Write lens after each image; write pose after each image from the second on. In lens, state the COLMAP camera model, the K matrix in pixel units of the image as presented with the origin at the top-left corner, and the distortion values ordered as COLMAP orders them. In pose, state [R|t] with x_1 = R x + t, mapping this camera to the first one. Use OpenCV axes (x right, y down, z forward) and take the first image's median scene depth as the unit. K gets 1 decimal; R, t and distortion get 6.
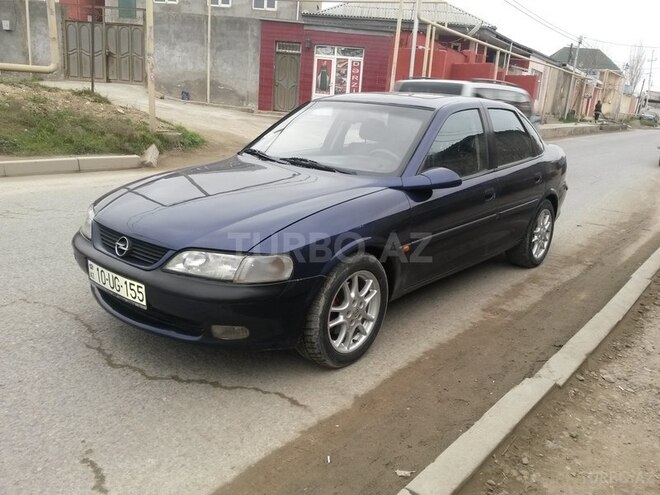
lens RADIAL K [[549.5, 0, 331.8], [0, 549.5, 248.9], [0, 0, 1]] dist [0.043167, -0.070747]
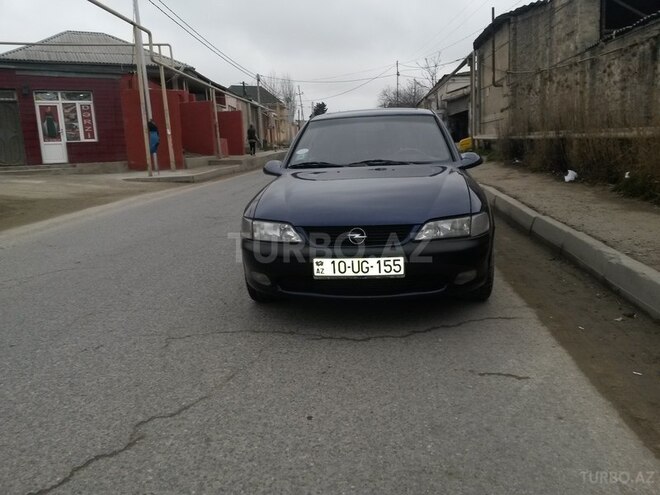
lens RADIAL K [[549.5, 0, 328.2], [0, 549.5, 247.1], [0, 0, 1]] dist [0.043167, -0.070747]
pose [[0.828866, -0.196329, 0.523867, -0.155939], [0.233689, 0.972297, -0.005358, 0.001567], [-0.508302, 0.126863, 0.851783, 0.004317]]
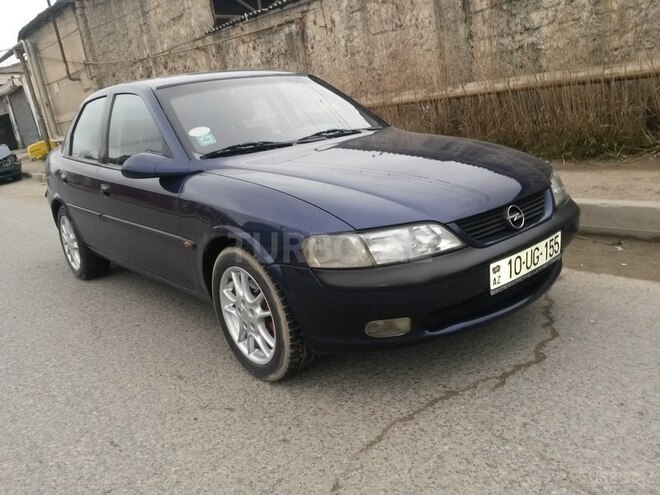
lens RADIAL K [[549.5, 0, 329.5], [0, 549.5, 248.8], [0, 0, 1]] dist [0.043167, -0.070747]
pose [[0.143532, -0.329660, 0.933125, -0.177113], [0.390166, 0.885368, 0.252773, -0.040870], [-0.909488, 0.327793, 0.255701, 0.156371]]
